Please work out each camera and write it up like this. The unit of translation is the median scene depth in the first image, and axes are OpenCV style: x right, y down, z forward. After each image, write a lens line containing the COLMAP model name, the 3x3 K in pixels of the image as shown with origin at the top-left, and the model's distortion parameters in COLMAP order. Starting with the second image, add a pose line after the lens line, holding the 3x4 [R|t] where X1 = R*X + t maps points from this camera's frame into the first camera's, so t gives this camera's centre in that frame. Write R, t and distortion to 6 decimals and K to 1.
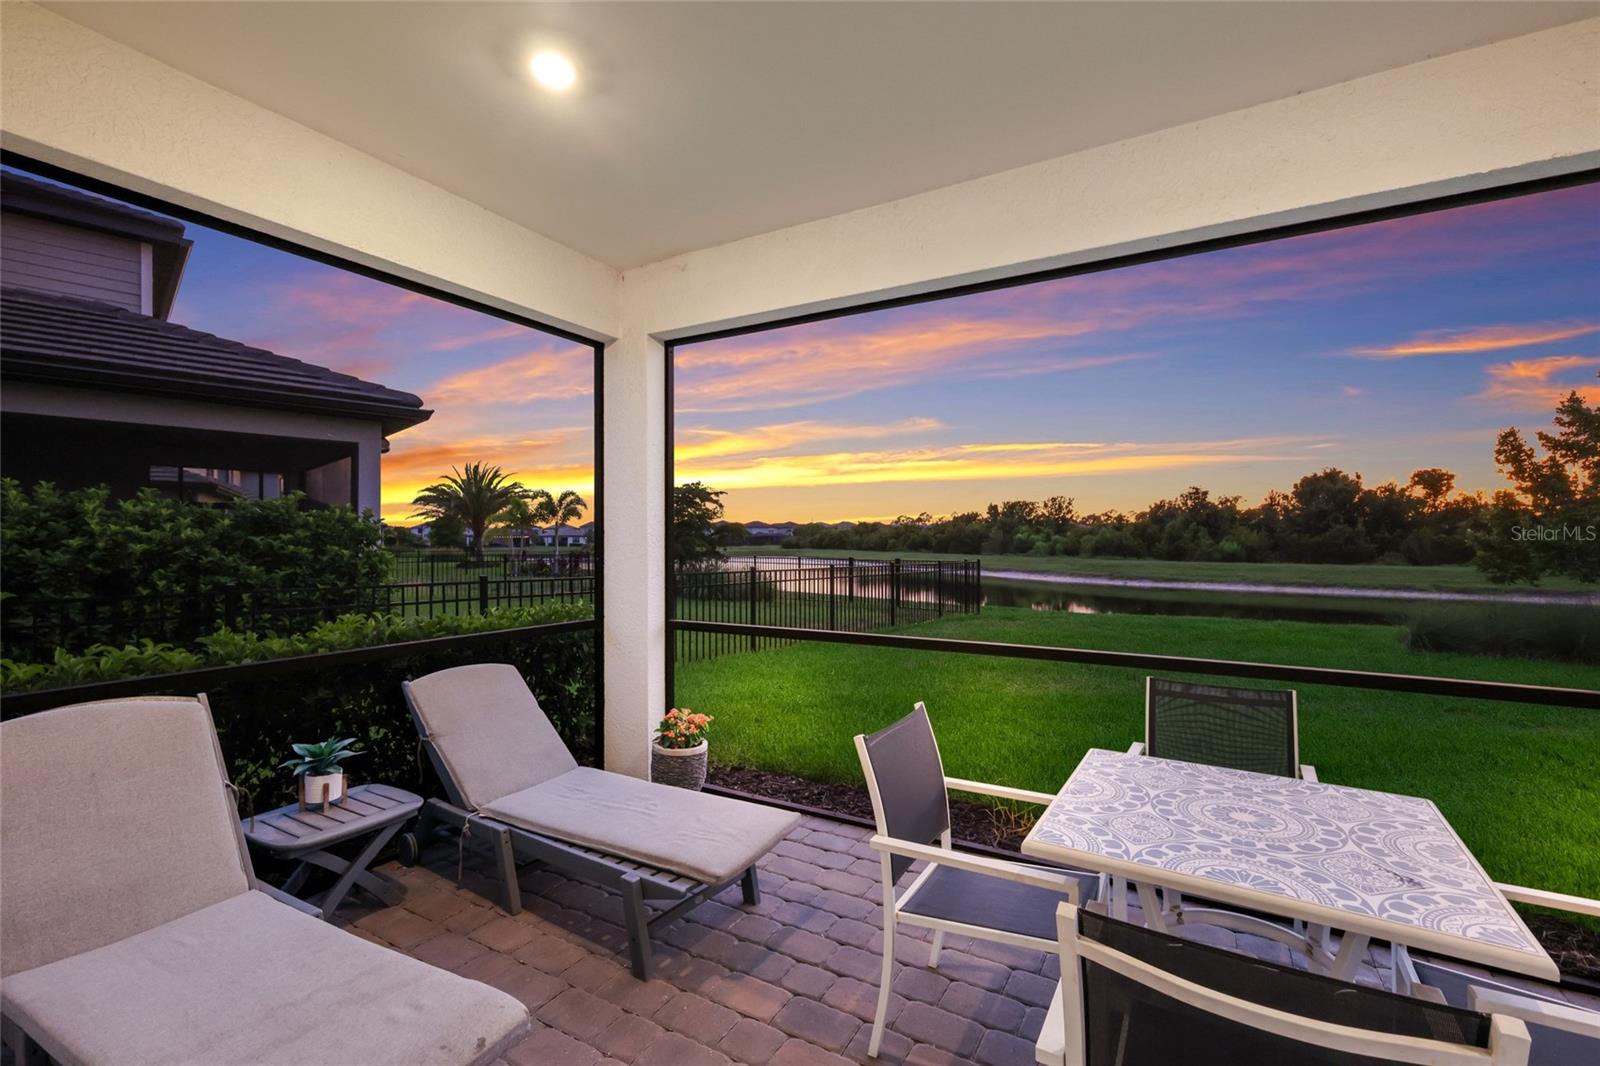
lens RADIAL K [[717.8, 0, 807.1], [0, 717.8, 524.1], [0, 0, 1]] dist [0.002224, -0.000213]
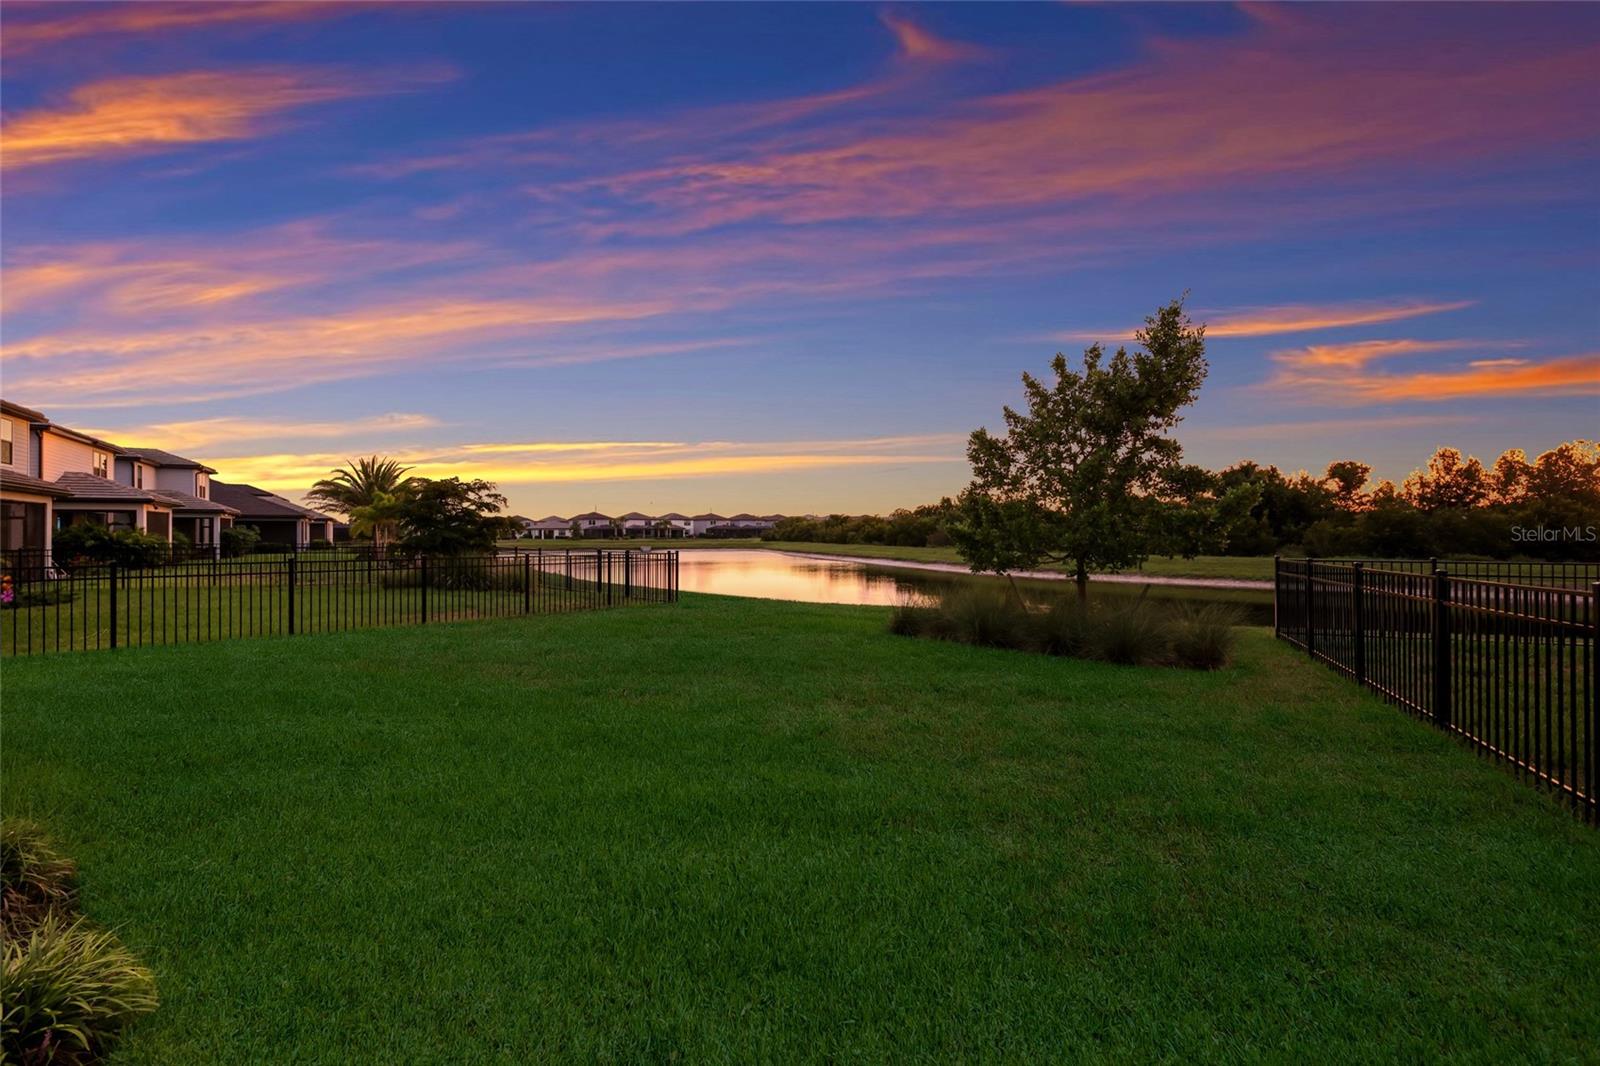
lens RADIAL K [[717.8, 0, 807.1], [0, 717.8, 524.1], [0, 0, 1]] dist [0.002224, -0.000213]
pose [[0.998490, 0.007959, -0.054348, 0.629661], [-0.007282, 0.999893, 0.012654, -0.026063], [0.054443, -0.012239, 0.998442, 0.140101]]
